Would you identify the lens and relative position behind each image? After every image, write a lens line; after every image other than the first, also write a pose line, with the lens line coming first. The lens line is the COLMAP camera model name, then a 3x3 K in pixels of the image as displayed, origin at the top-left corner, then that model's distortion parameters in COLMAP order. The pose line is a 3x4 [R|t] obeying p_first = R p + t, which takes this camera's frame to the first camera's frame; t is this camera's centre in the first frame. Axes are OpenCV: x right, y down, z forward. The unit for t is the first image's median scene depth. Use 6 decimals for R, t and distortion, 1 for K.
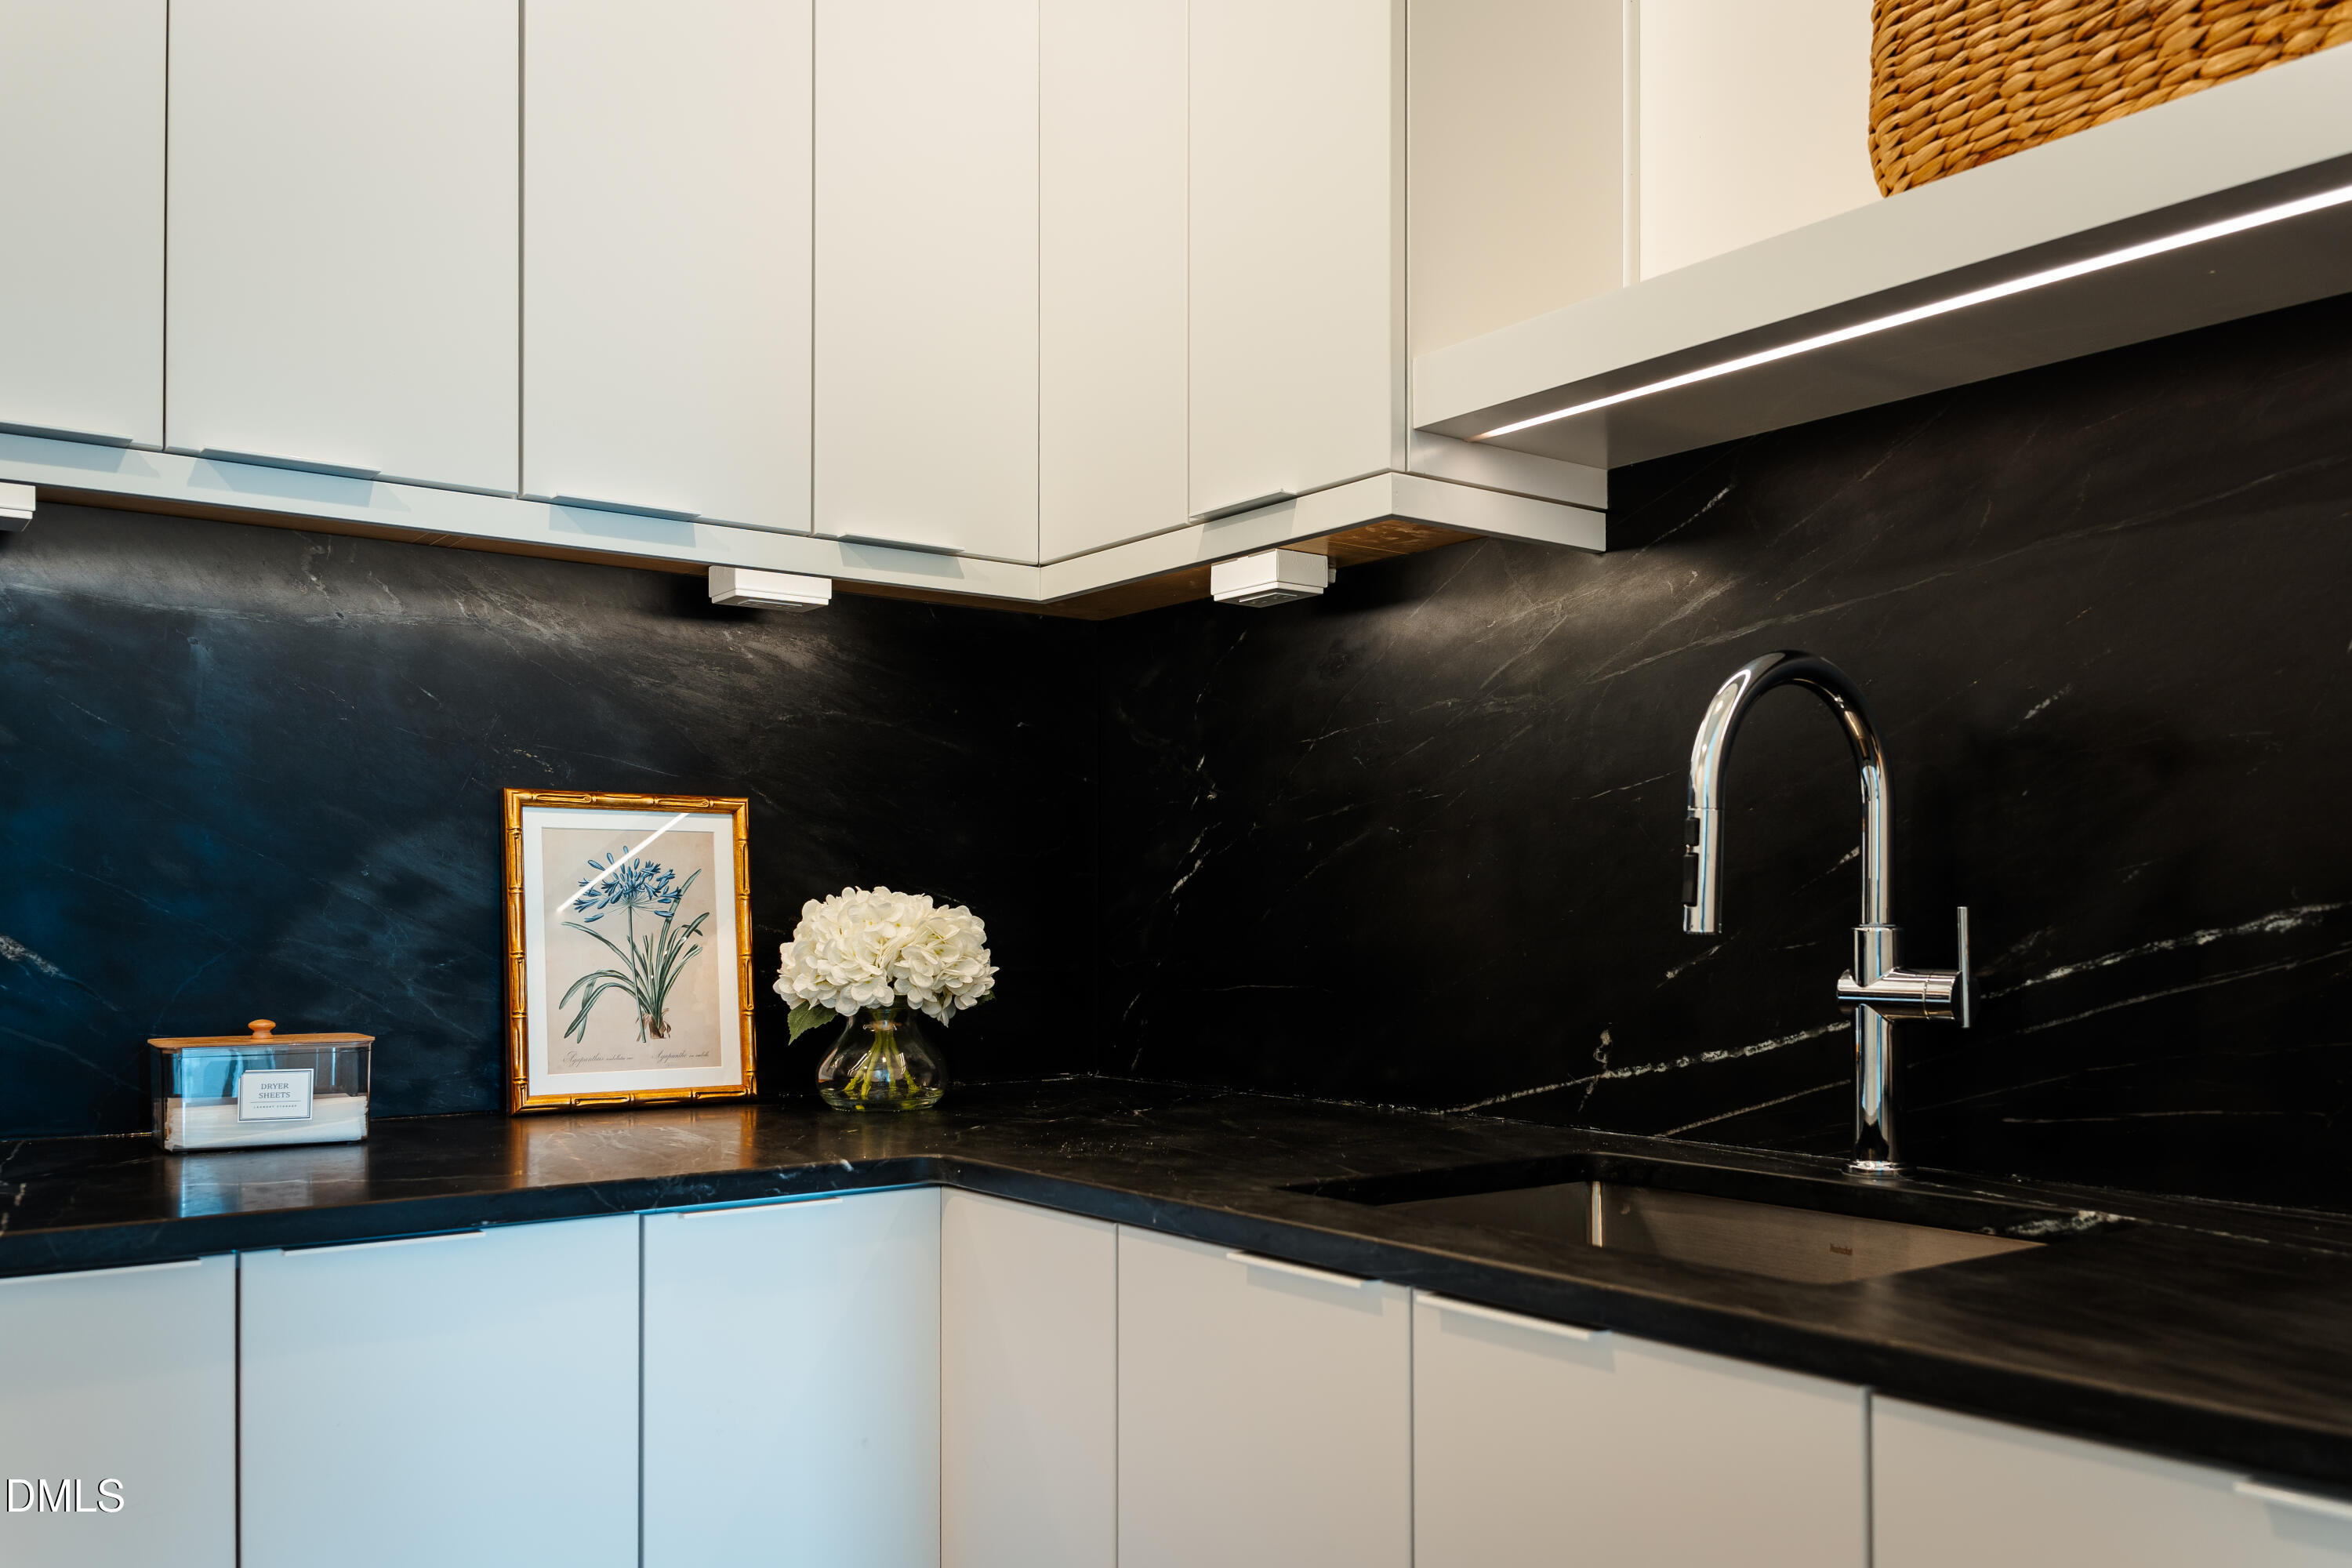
lens RADIAL K [[1892.8, 0, 1208.2], [0, 1892.8, 953.4], [0, 0, 1]] dist [0.003873, -0.018189]
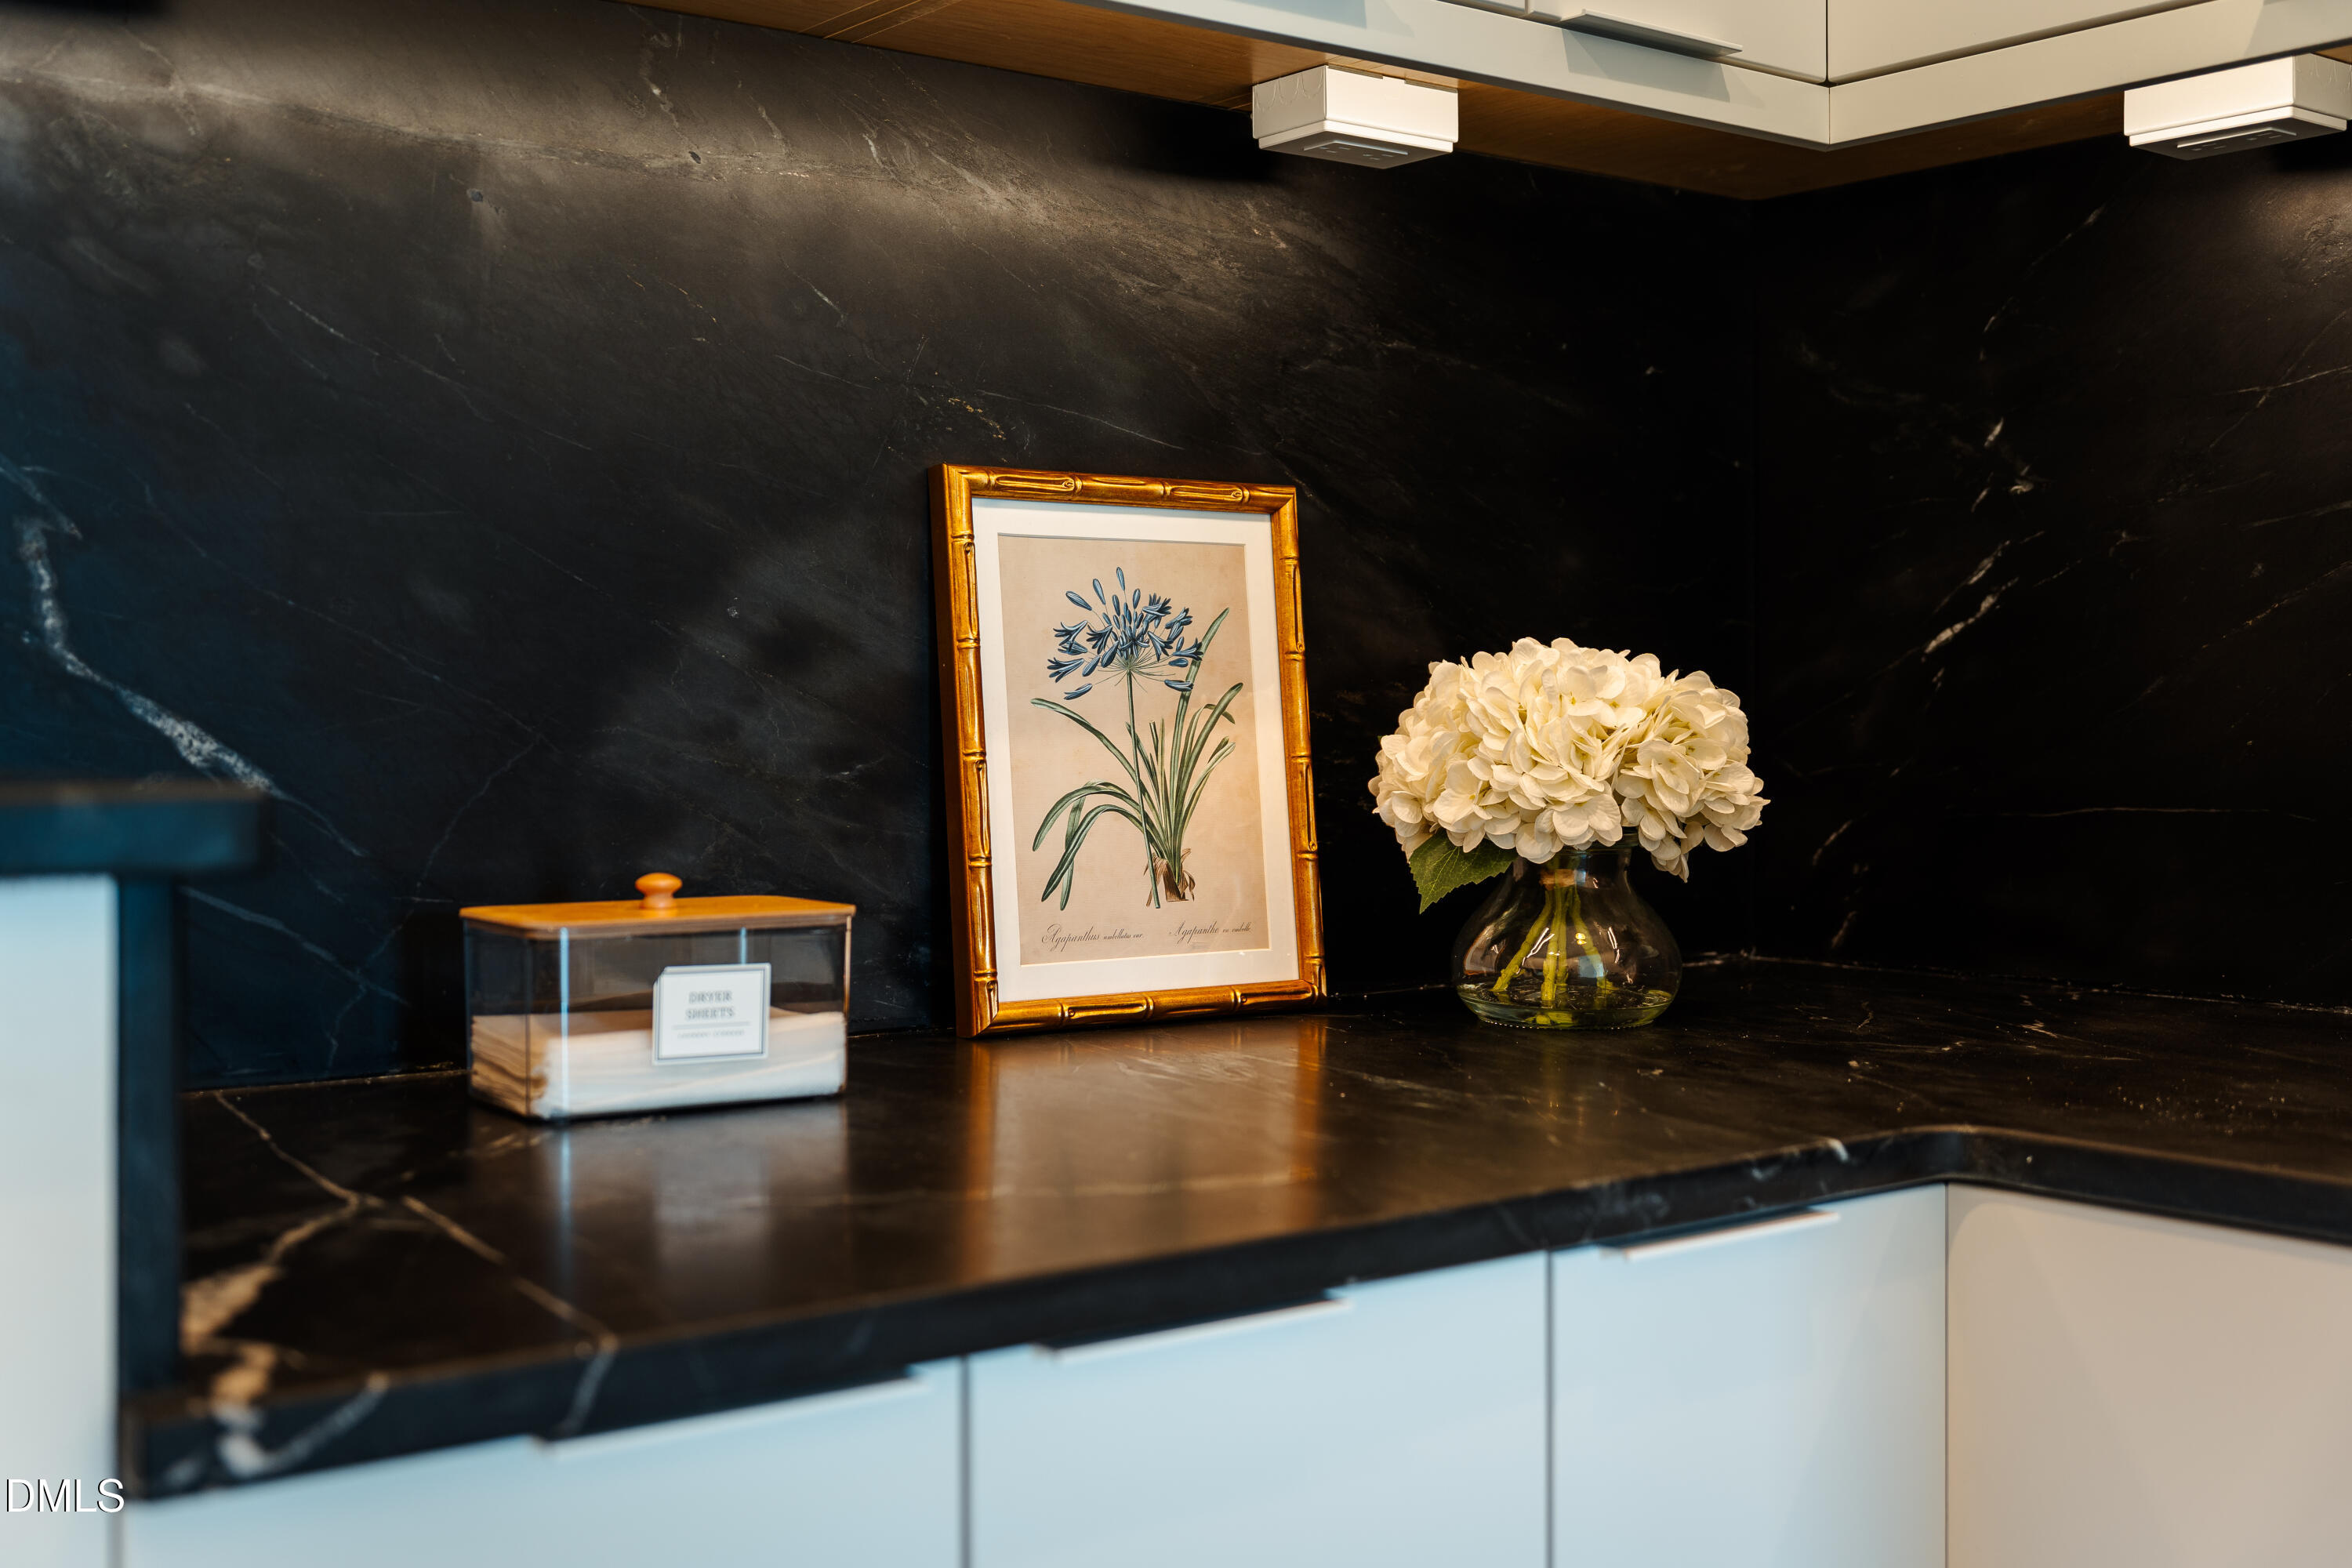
lens RADIAL K [[2635.4, 0, 1174.6], [0, 2635.4, 771.7], [0, 0, 1]] dist [-0.044022, 0.000000]
pose [[0.999957, 0.000335, -0.009272, -0.291662], [-0.000278, 0.999981, 0.006127, 0.000642], [0.009273, -0.006124, 0.999938, 0.202890]]
